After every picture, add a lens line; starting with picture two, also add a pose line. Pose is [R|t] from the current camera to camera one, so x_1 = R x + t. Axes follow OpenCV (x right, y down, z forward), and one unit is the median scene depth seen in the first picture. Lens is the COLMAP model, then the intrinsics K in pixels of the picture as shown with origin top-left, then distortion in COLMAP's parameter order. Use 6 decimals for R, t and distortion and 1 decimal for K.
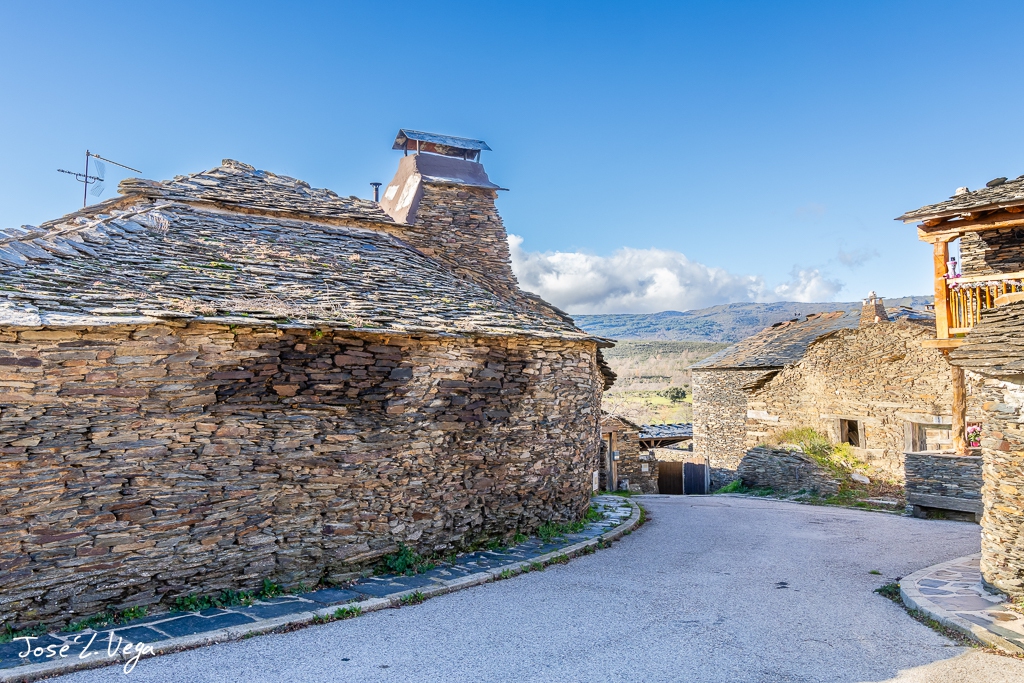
lens RADIAL K [[834.9, 0, 511.1], [0, 834.9, 339.3], [0, 0, 1]] dist [0.012772, 0.002528]
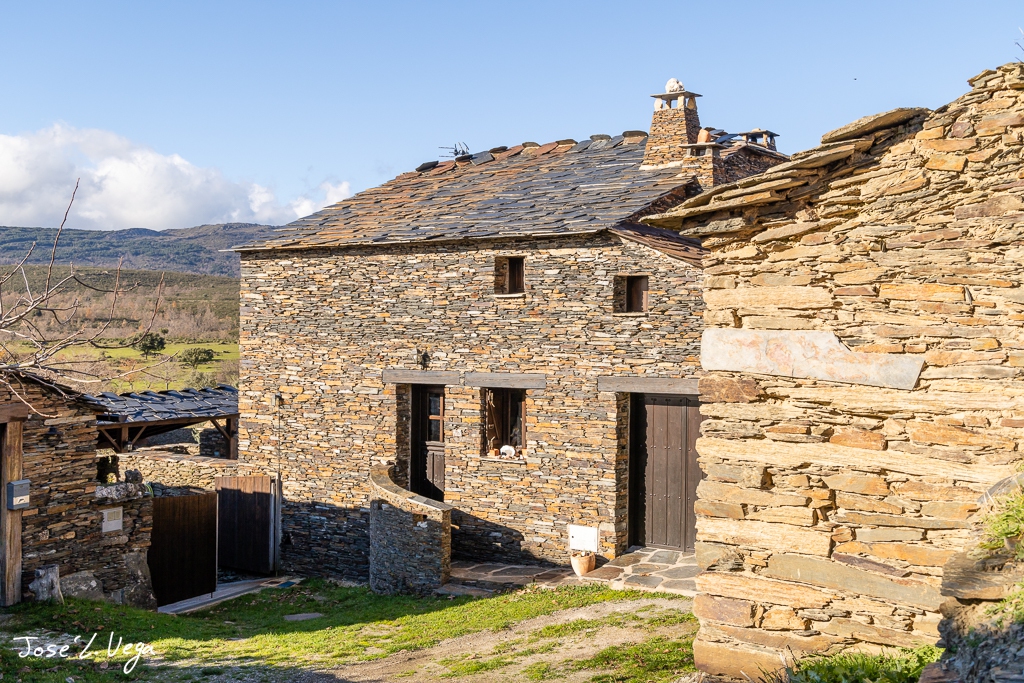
lens RADIAL K [[1124.3, 0, 512.9], [0, 1124.3, 339.7], [0, 0, 1]] dist [0.039043, 0.000000]
pose [[0.873002, 0.010477, 0.487604, 0.069446], [-0.039583, 0.997993, 0.049425, 0.045051], [-0.486108, -0.062449, 0.871665, 0.471300]]
